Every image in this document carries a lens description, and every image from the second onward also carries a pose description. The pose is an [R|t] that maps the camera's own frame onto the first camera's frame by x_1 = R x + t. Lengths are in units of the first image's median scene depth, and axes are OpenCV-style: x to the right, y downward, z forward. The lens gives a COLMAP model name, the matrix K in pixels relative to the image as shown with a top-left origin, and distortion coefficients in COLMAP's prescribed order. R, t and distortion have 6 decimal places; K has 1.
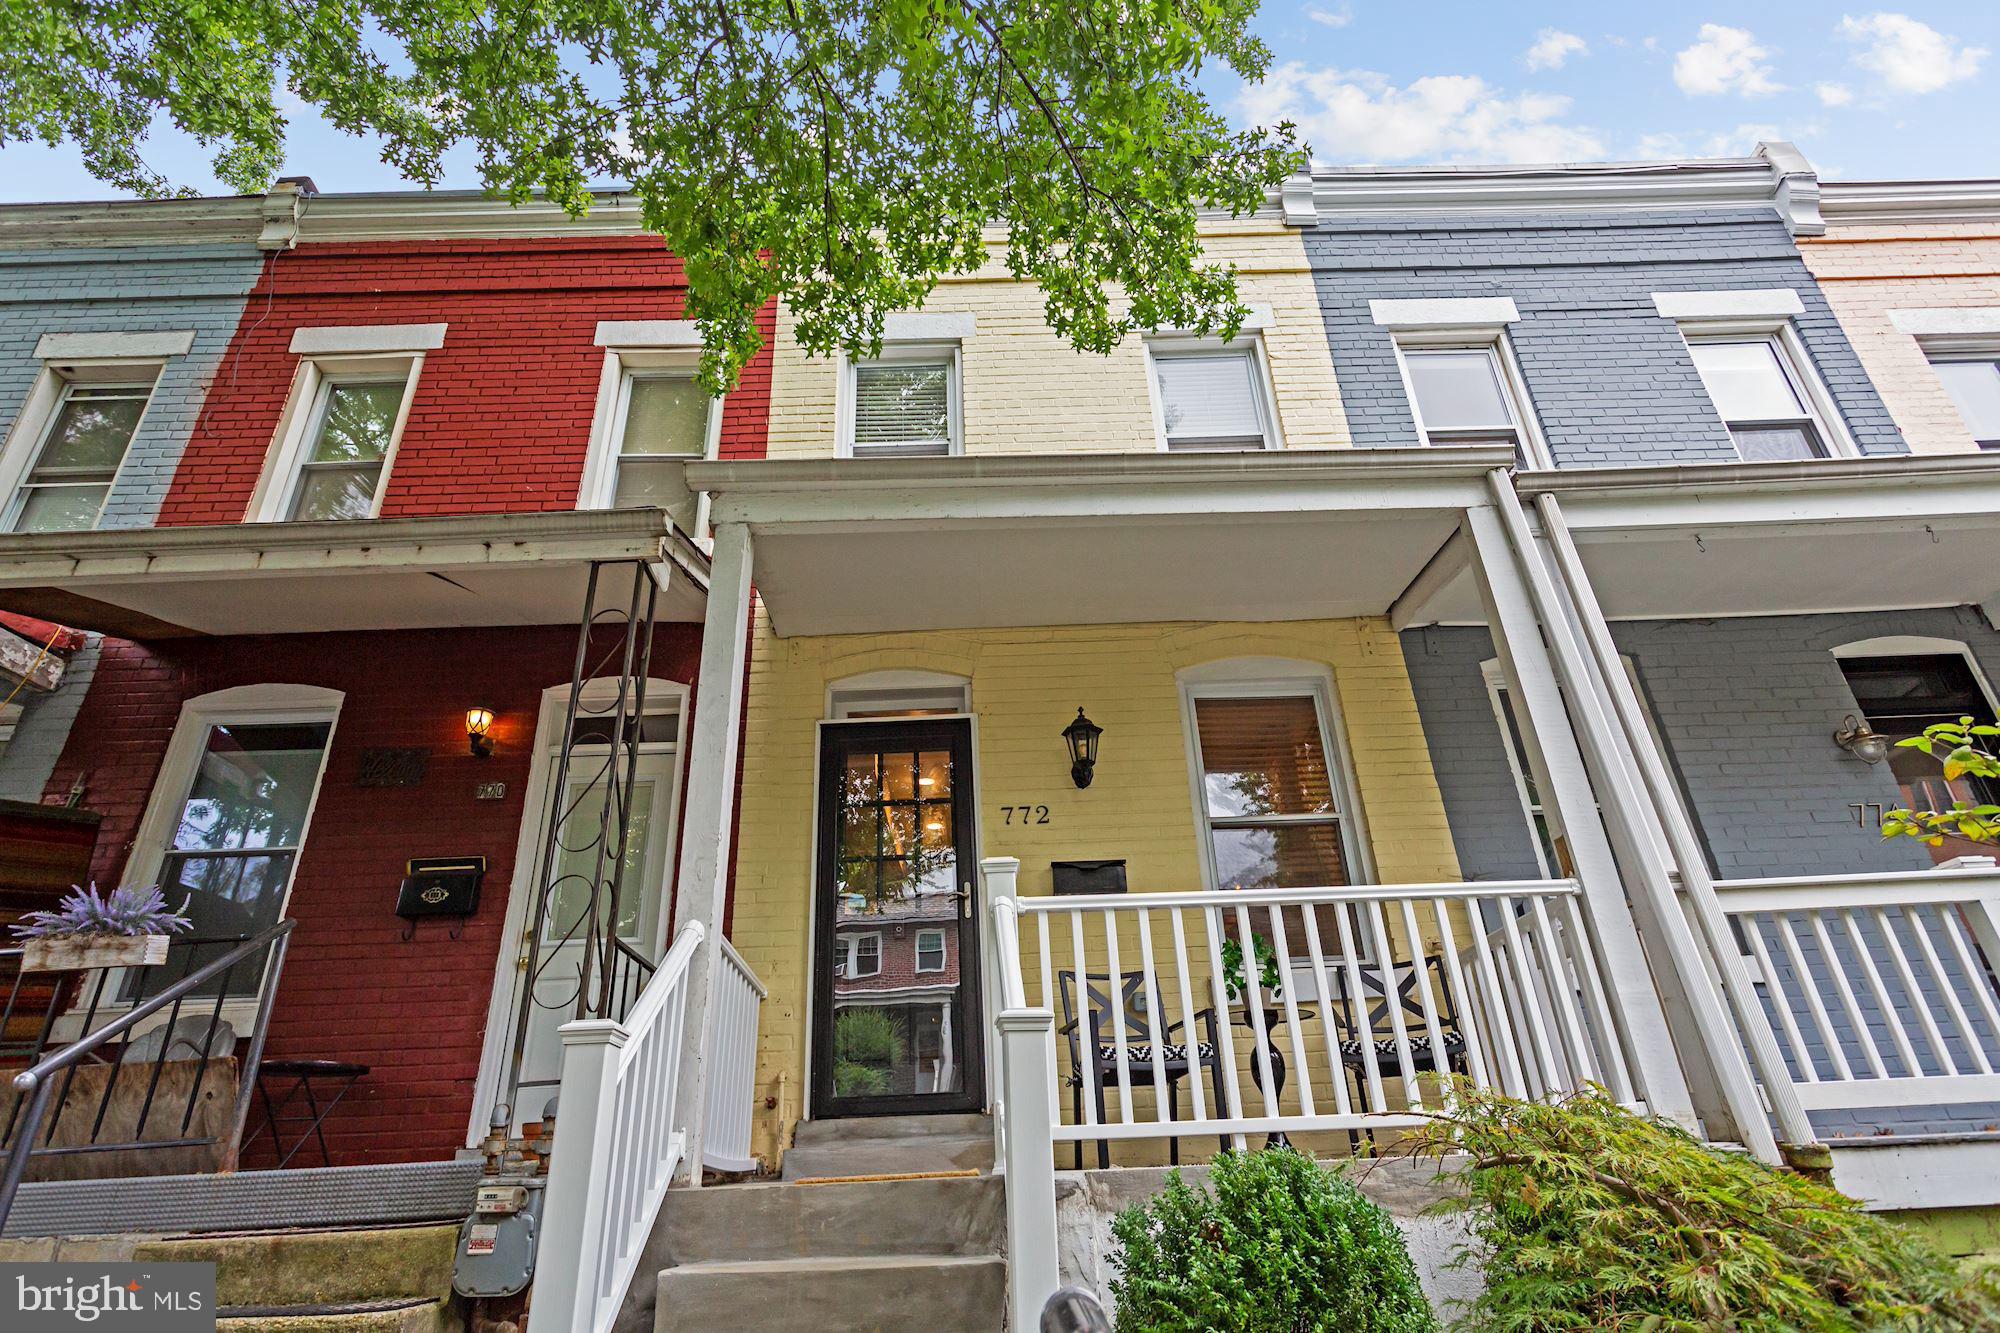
lens RADIAL K [[1034.5, 0, 988.4], [0, 1034.5, 654.4], [0, 0, 1]] dist [-0.015944, 0.016455]
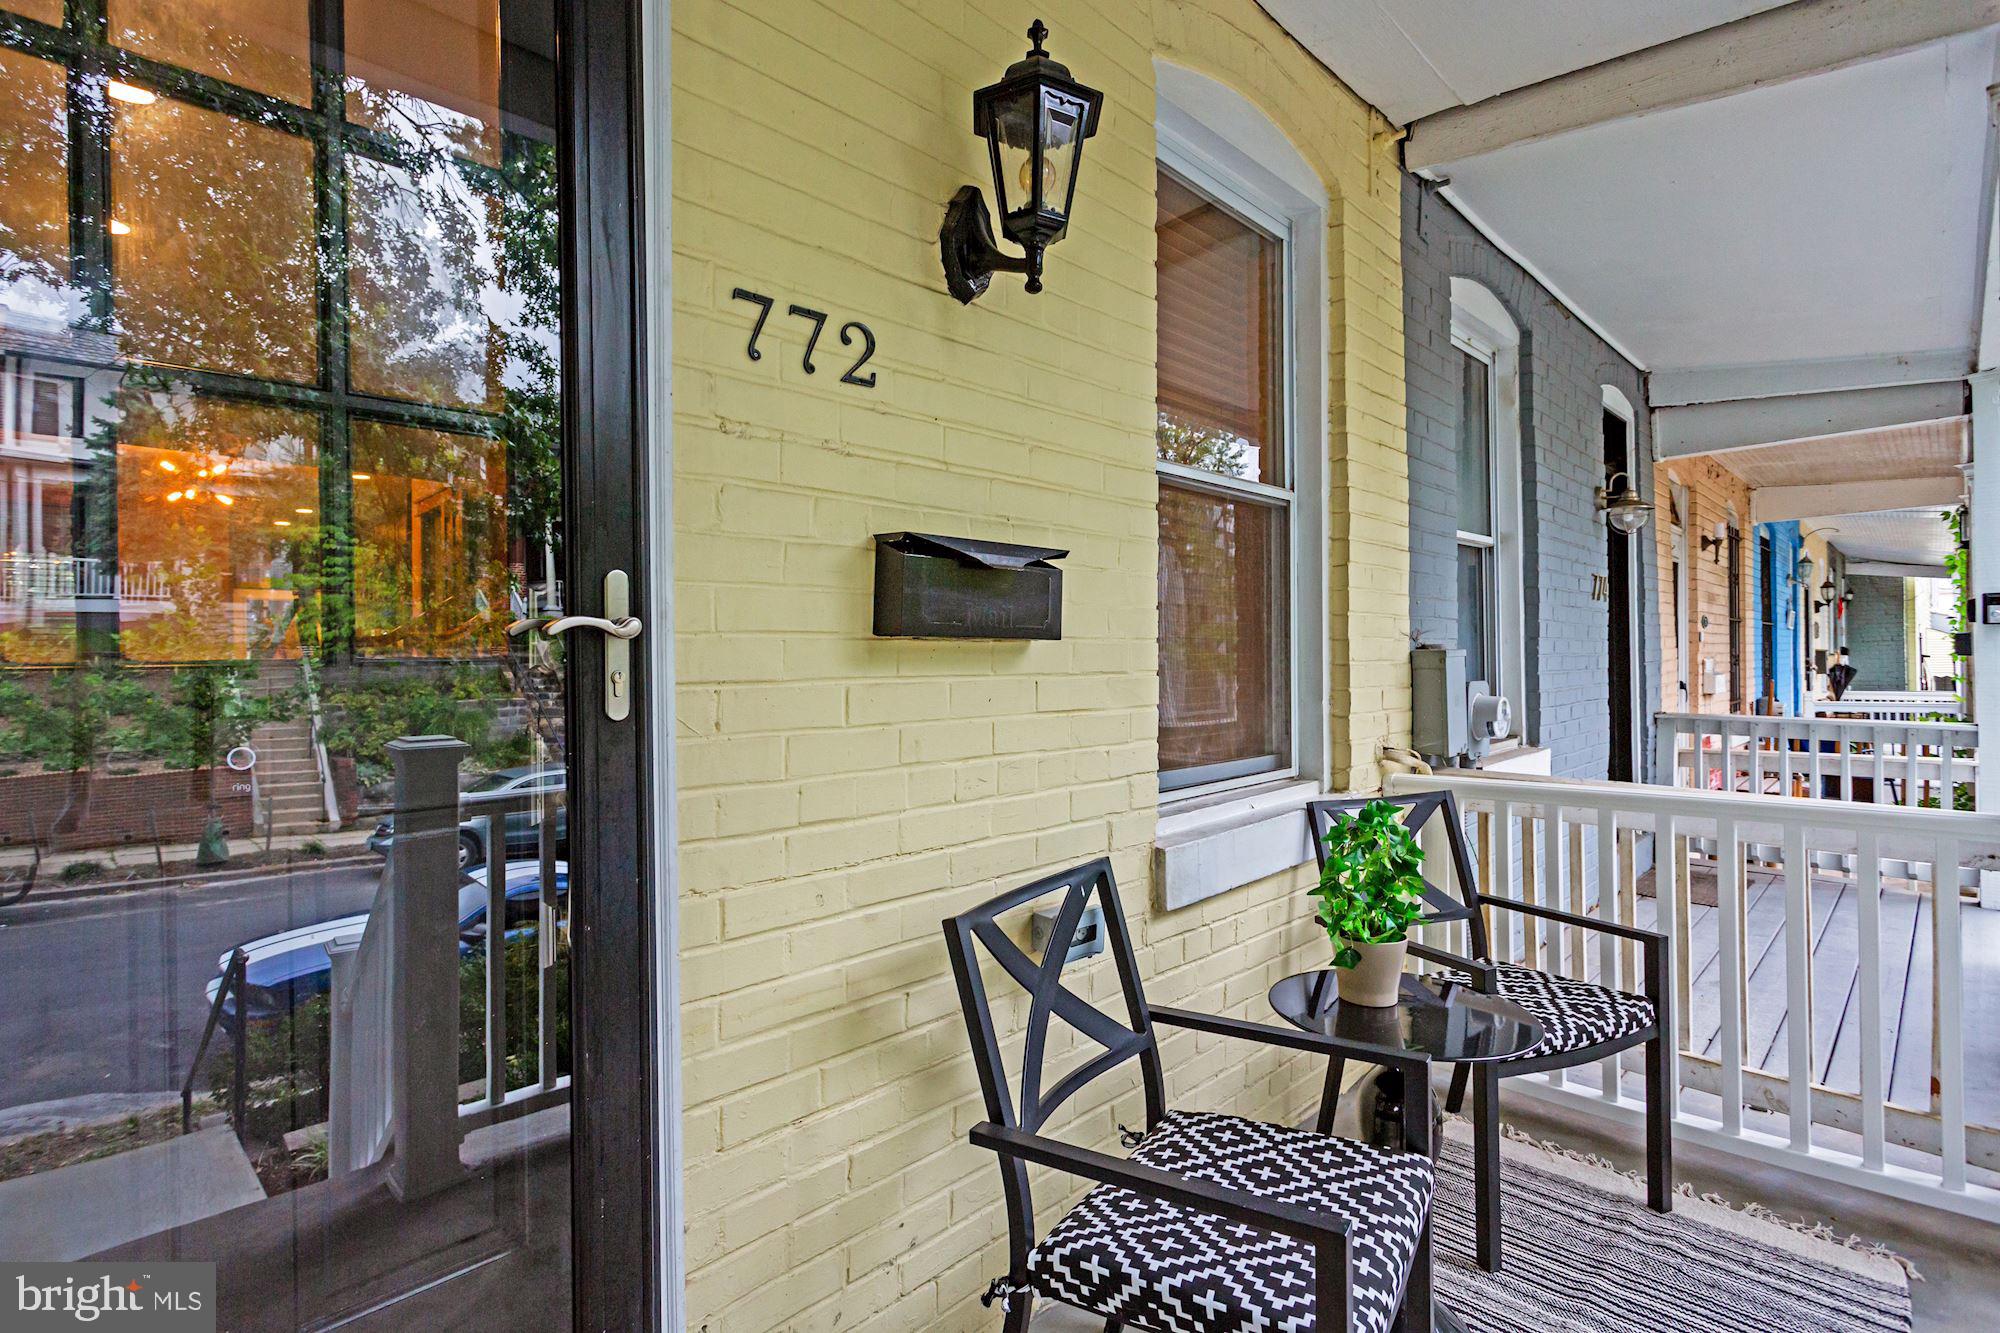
lens RADIAL K [[978.0, 0, 1000.0], [0, 978.0, 666.5], [0, 0, 1]] dist [-0.001102, -0.000351]
pose [[0.712665, 0.029959, 0.700865, -0.117931], [-0.339737, 0.888845, 0.307463, 0.144540], [-0.613749, -0.457227, 0.643627, 0.813268]]
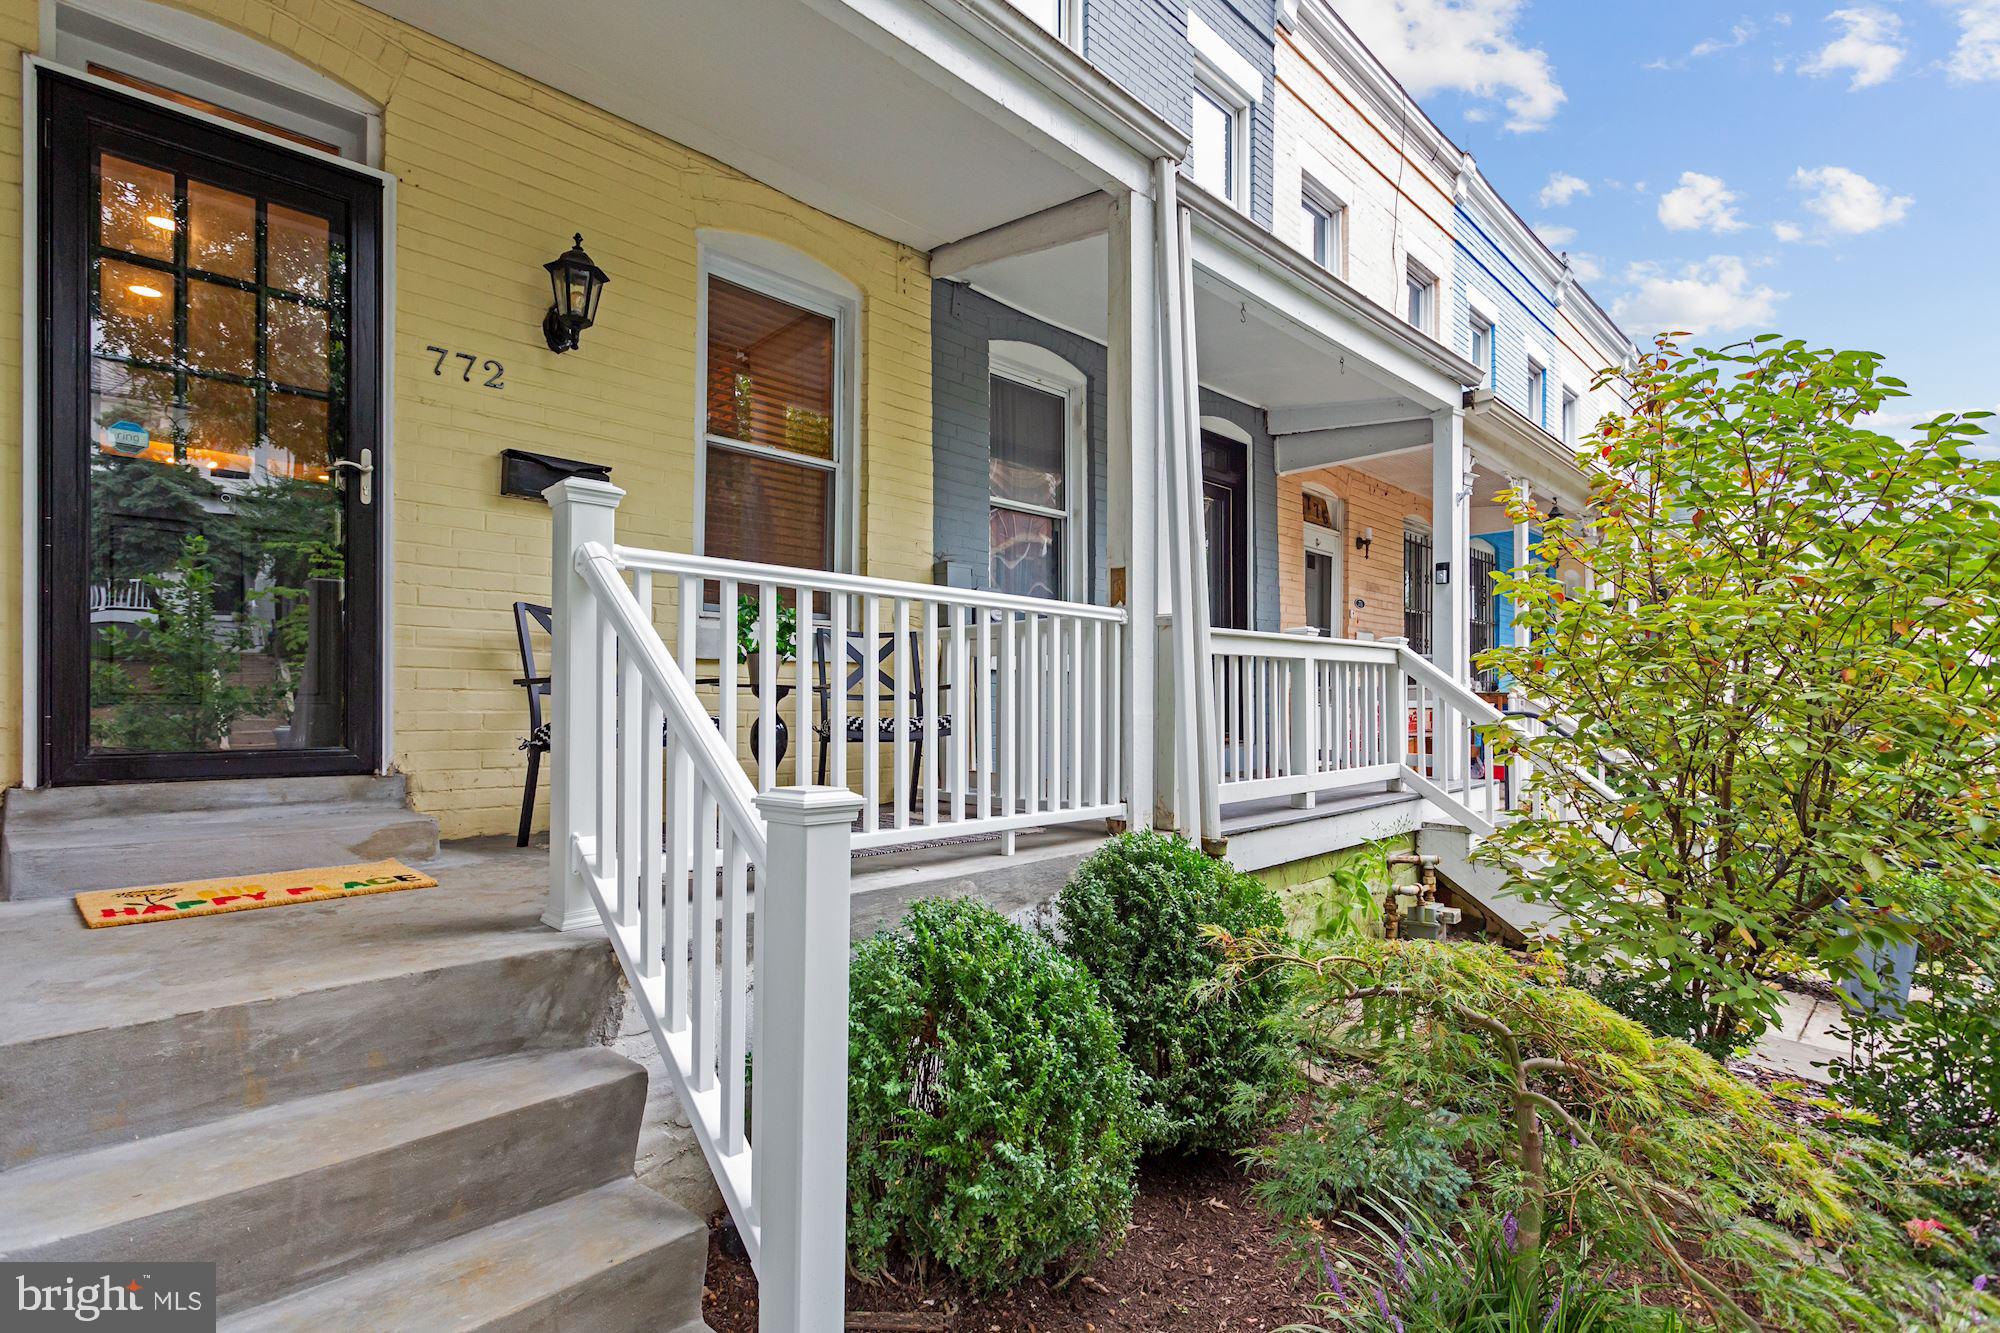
lens RADIAL K [[979.4, 0, 1011.0], [0, 979.4, 701.4], [0, 0, 1]] dist [0.002594, -0.000258]
pose [[0.700036, 0.045756, 0.712640, -0.173920], [-0.357934, 0.886017, 0.294716, 0.034242], [-0.617927, -0.461390, 0.636621, 0.290387]]
